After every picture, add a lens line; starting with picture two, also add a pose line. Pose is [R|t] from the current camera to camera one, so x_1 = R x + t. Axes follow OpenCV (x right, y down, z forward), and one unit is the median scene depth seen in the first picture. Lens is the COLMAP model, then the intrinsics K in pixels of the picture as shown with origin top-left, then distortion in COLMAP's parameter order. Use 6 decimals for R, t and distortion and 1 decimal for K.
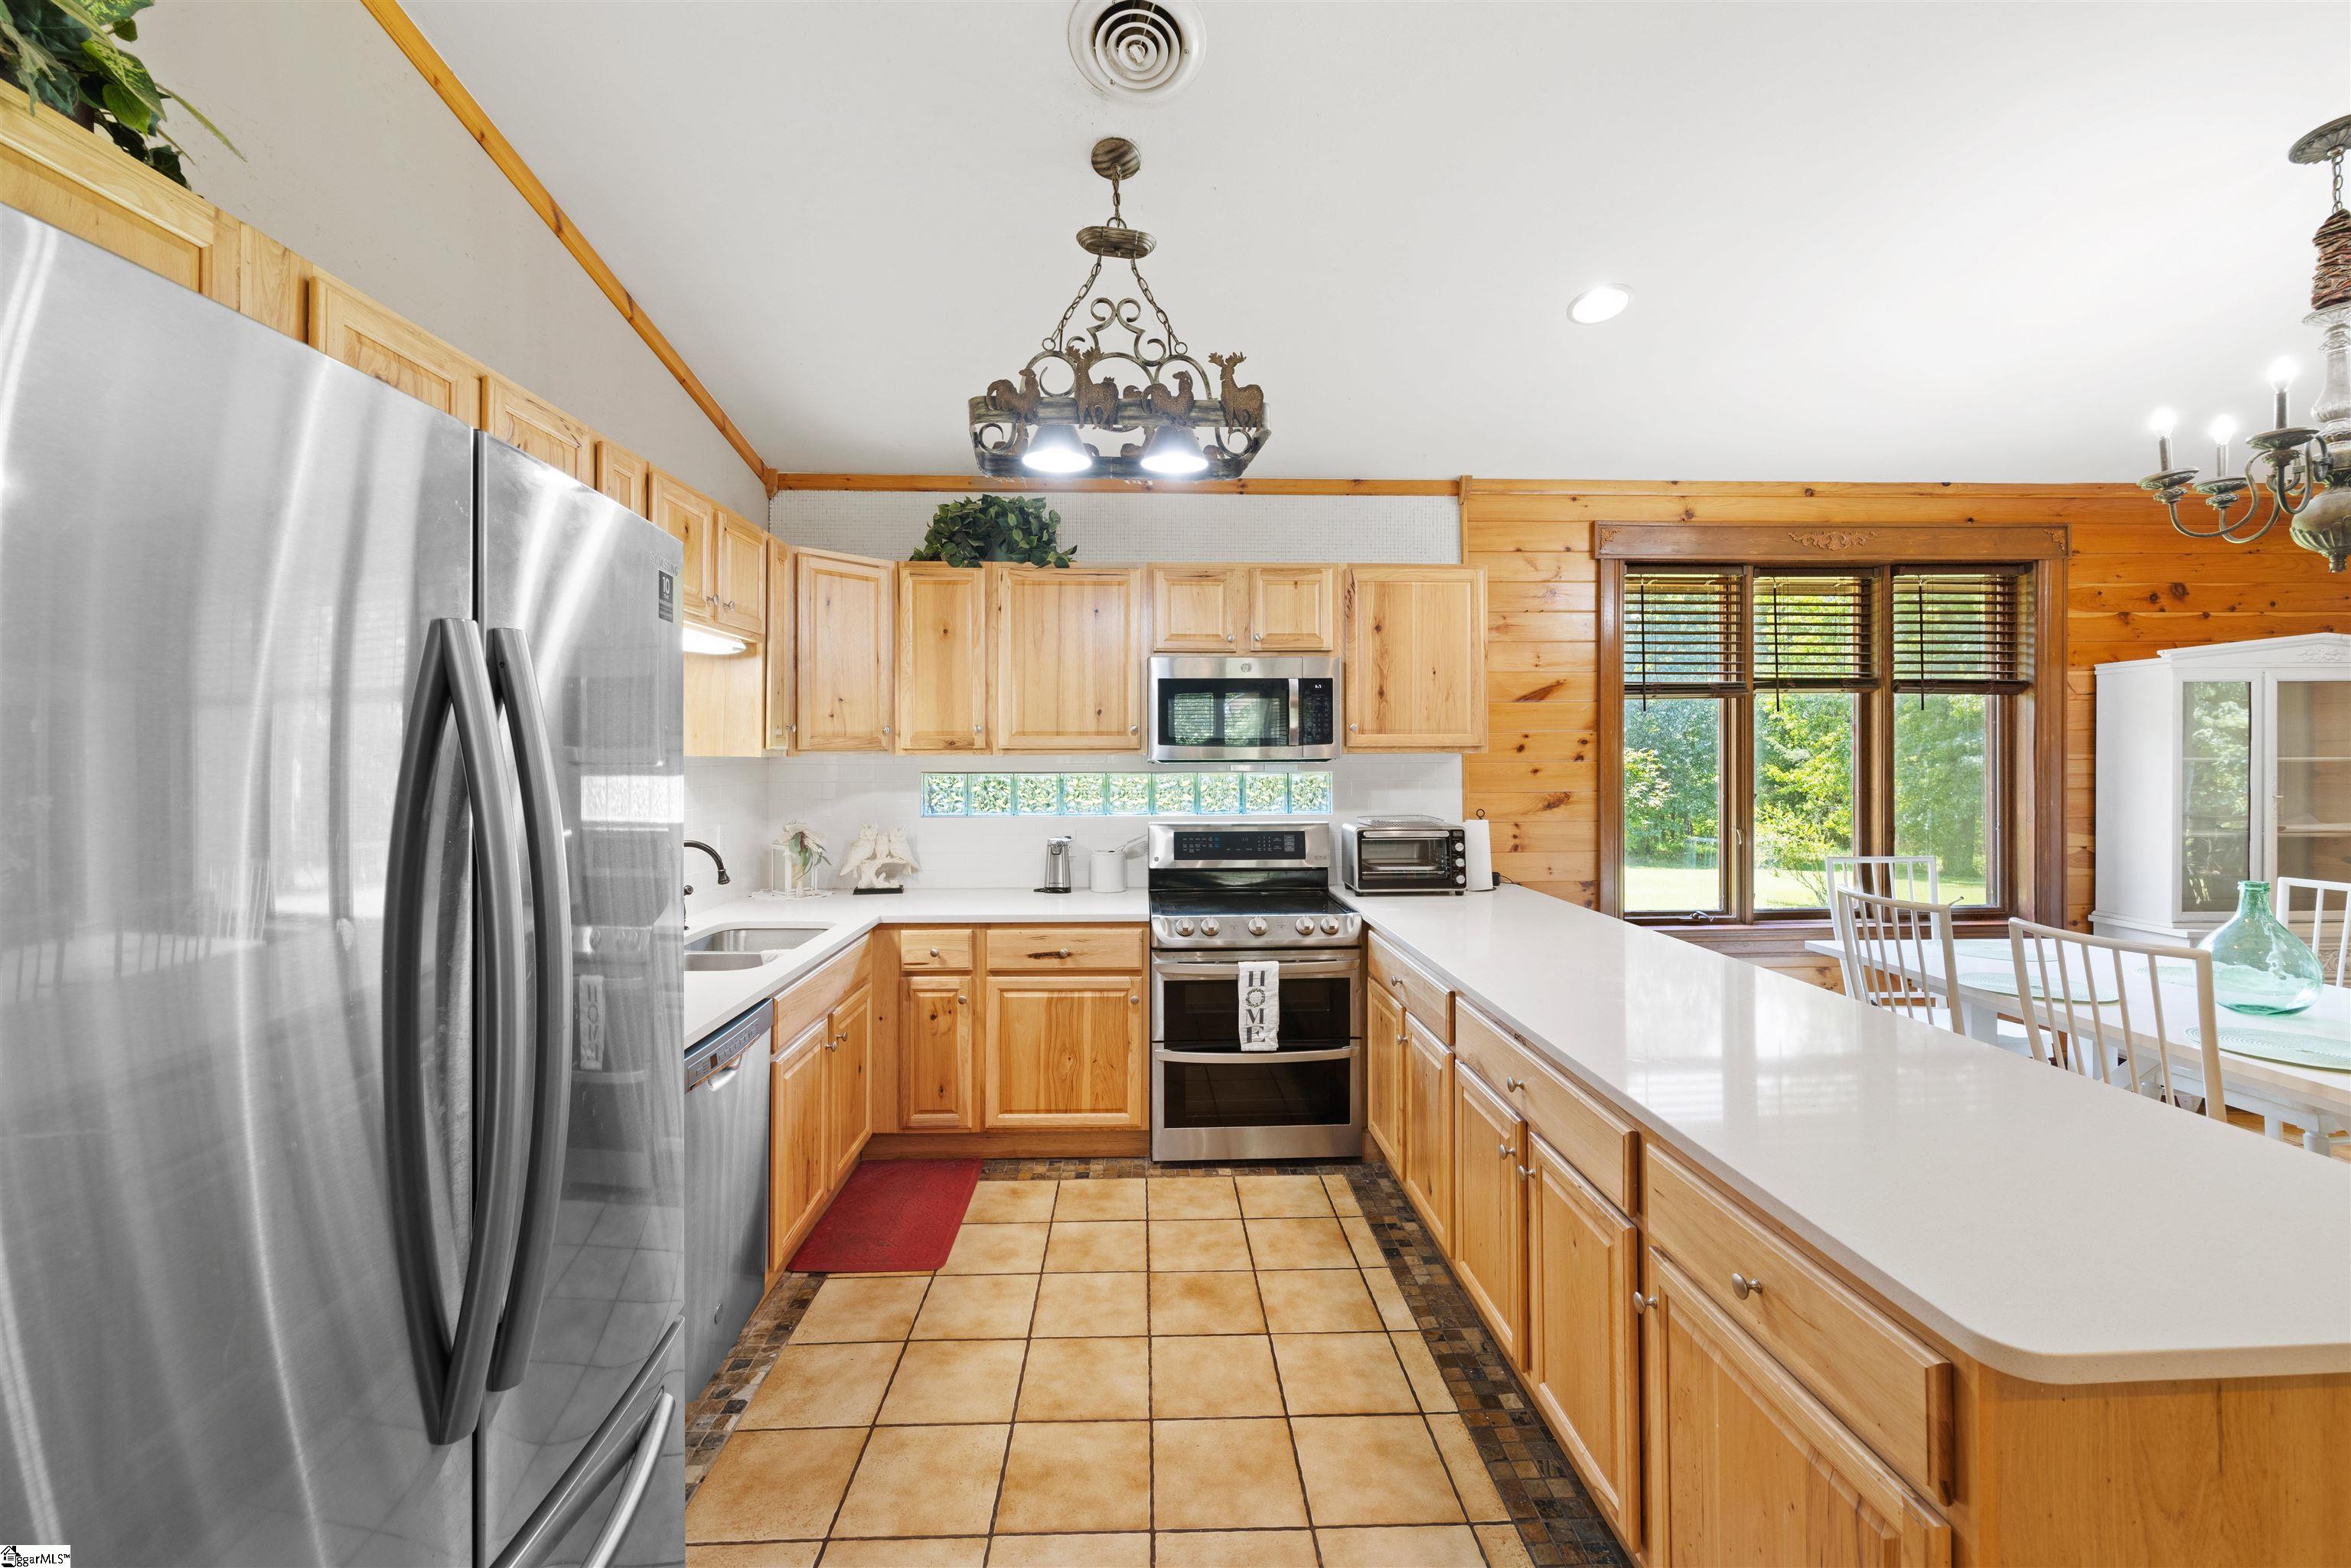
lens RADIAL K [[944.1, 0, 1175.0], [0, 944.1, 764.1], [0, 0, 1]] dist [0.000354, -0.000166]
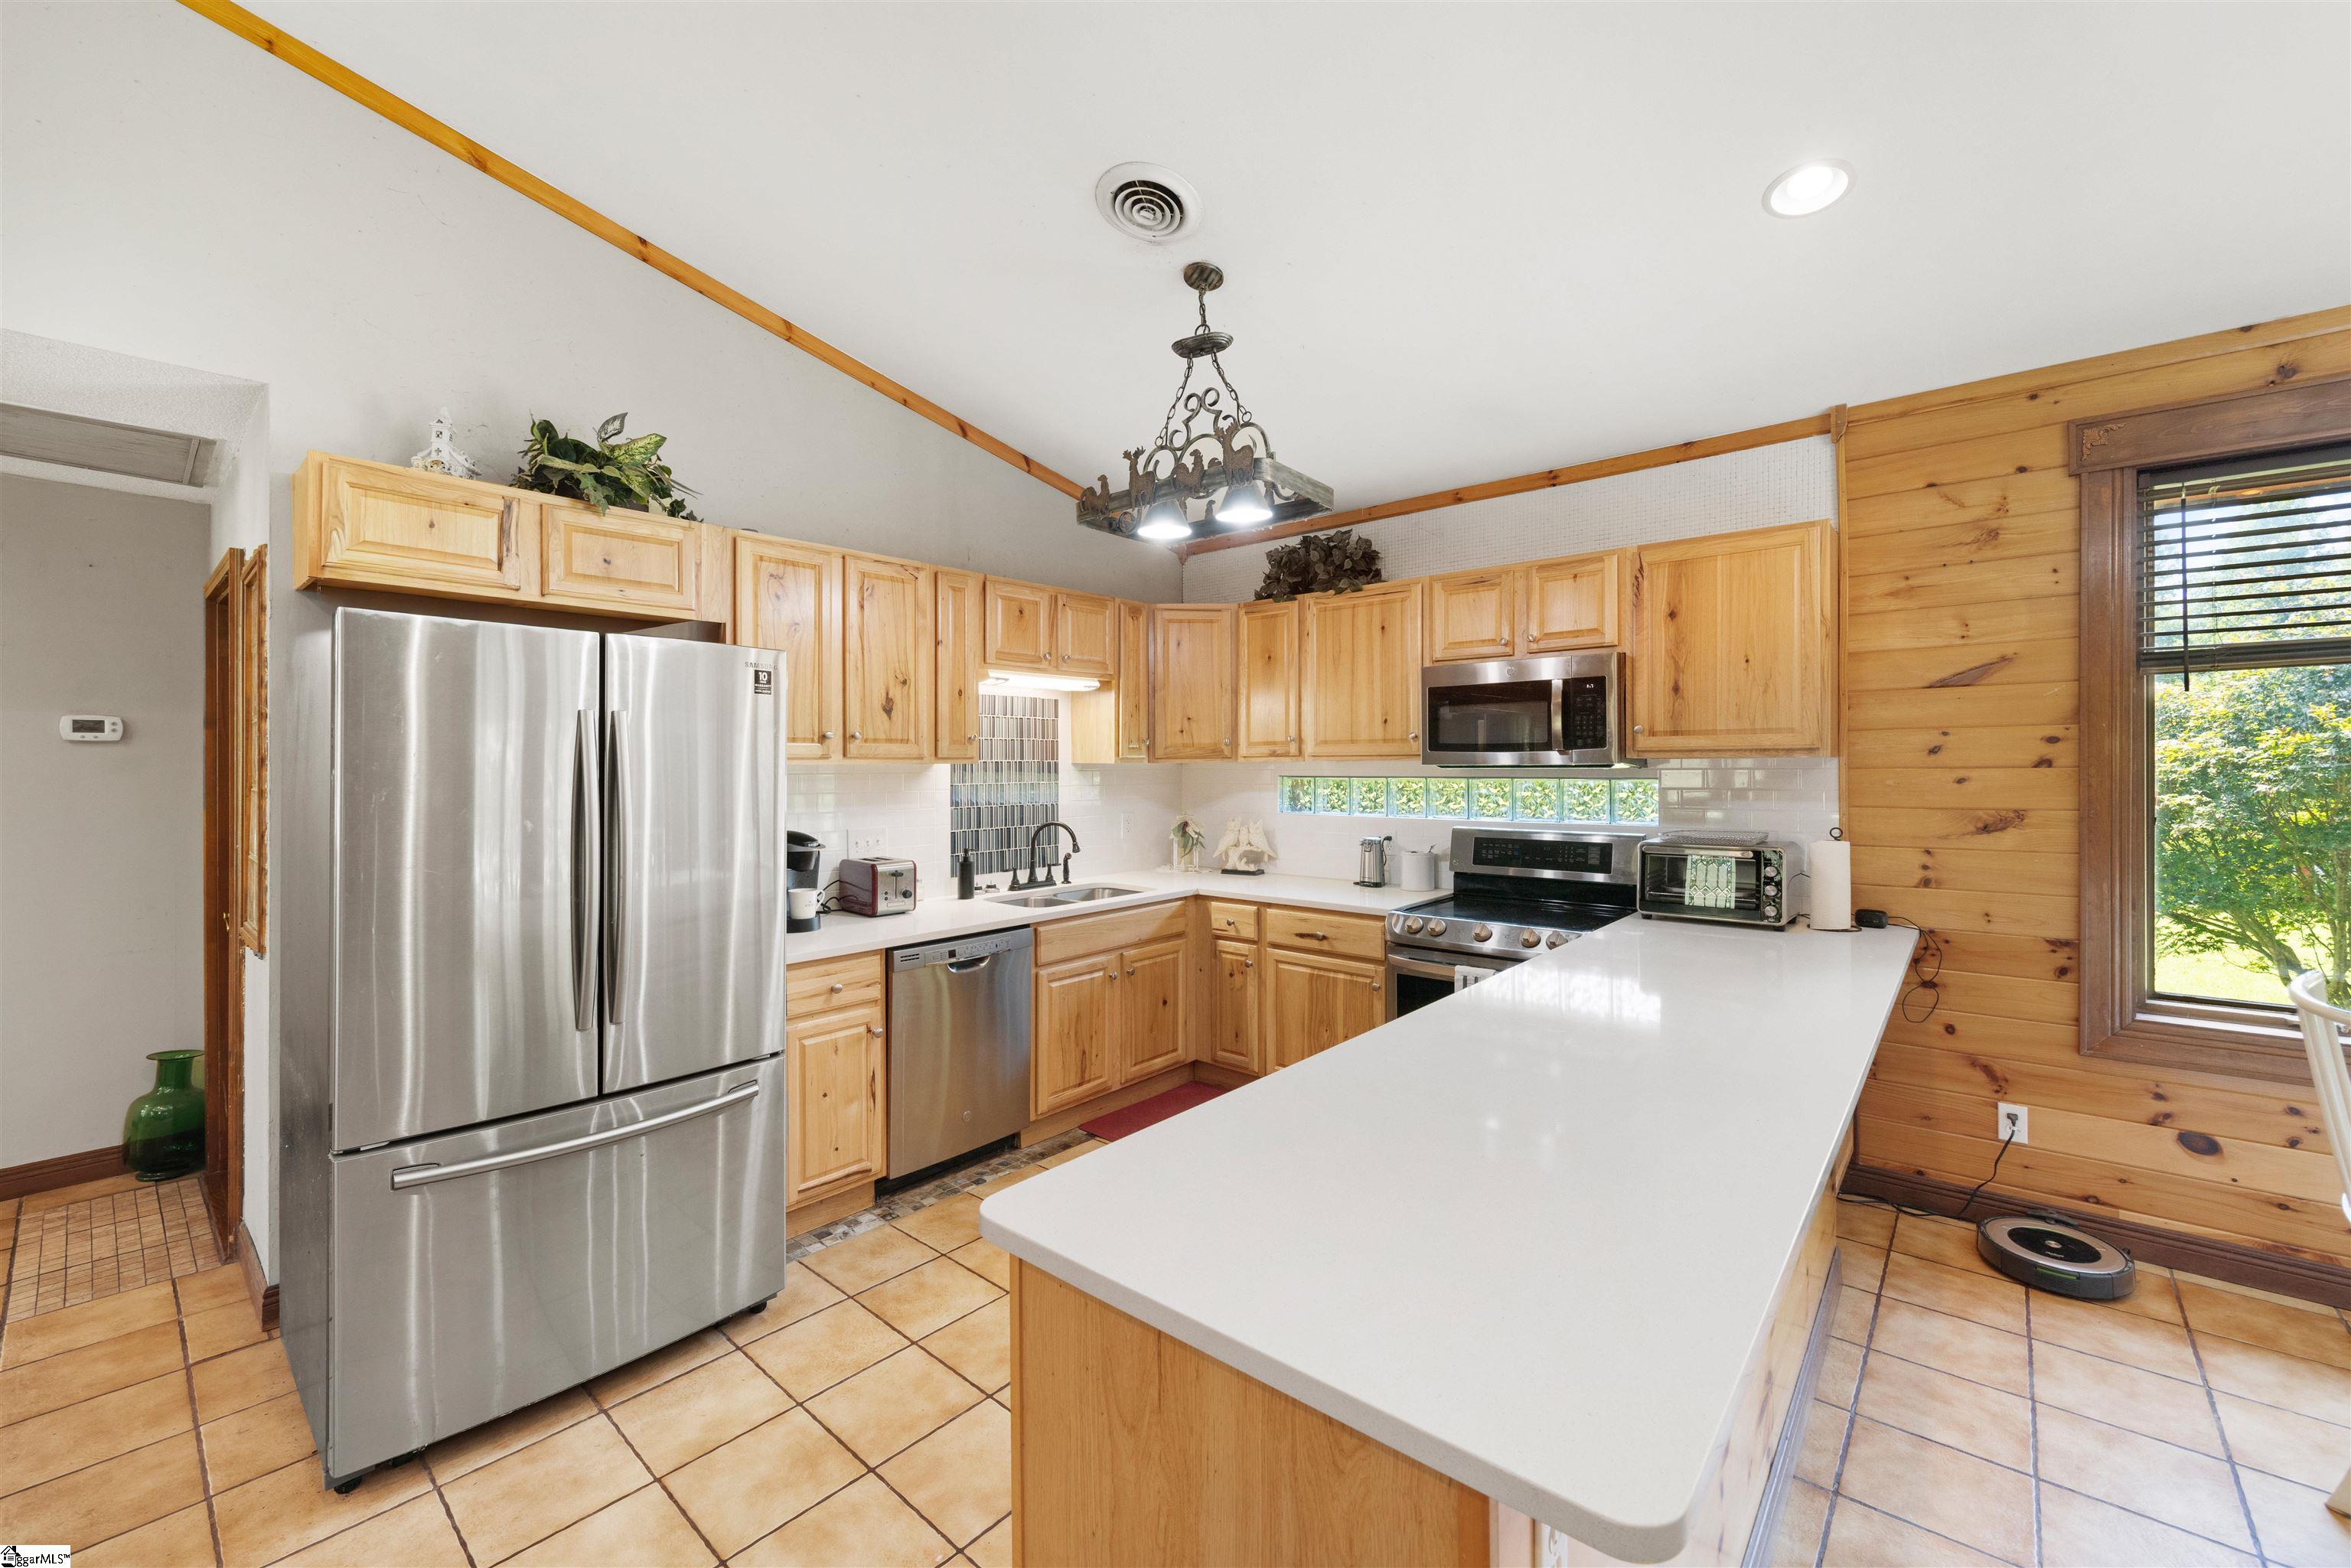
lens RADIAL K [[939.4, 0, 1178.9], [0, 939.4, 770.0], [0, 0, 1]] dist [-0.000397, 0.000293]
pose [[0.732311, 0.003249, -0.680963, 0.458092], [-0.002815, 0.999995, 0.001744, -0.000427], [0.680964, 0.000639, 0.732316, 0.050774]]
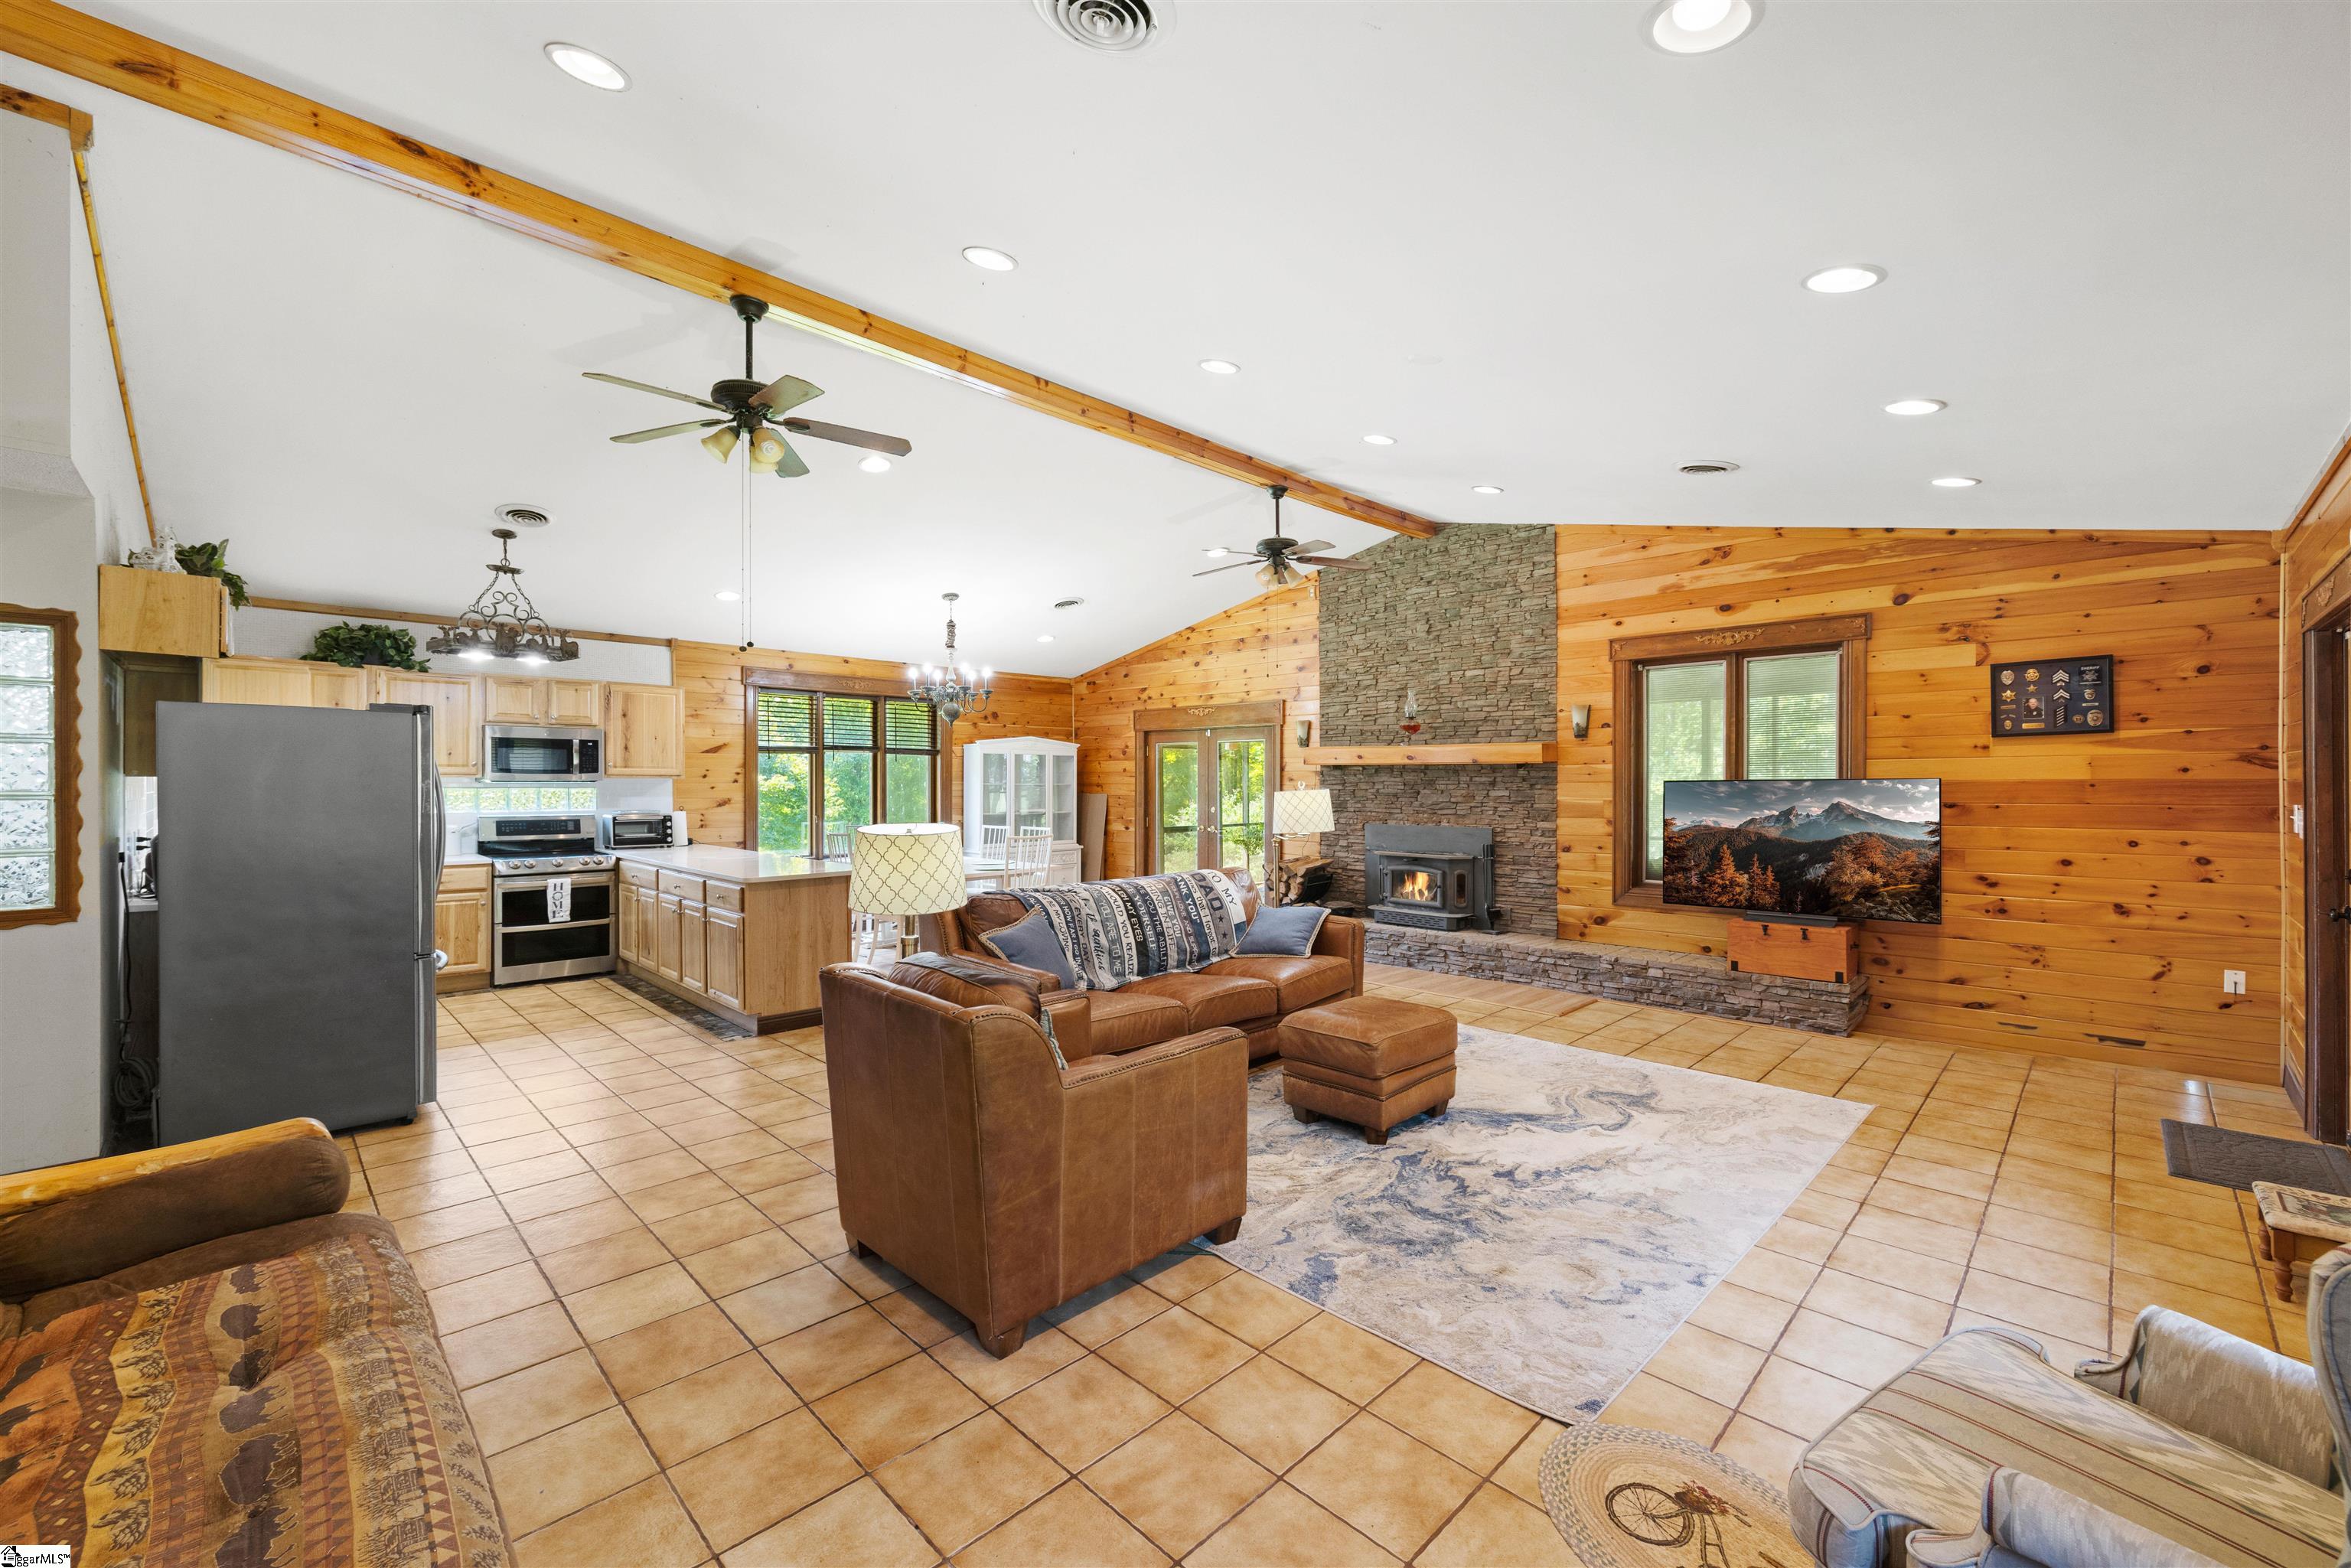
lens RADIAL K [[944.3, 0, 1178.0], [0, 944.3, 792.5], [0, 0, 1]] dist [-0.002727, -0.000287]
pose [[0.733339, -0.000072, 0.679863, -0.271773], [-0.003364, 0.999987, 0.003734, 0.006651], [-0.679855, -0.005025, 0.733330, -1.209482]]
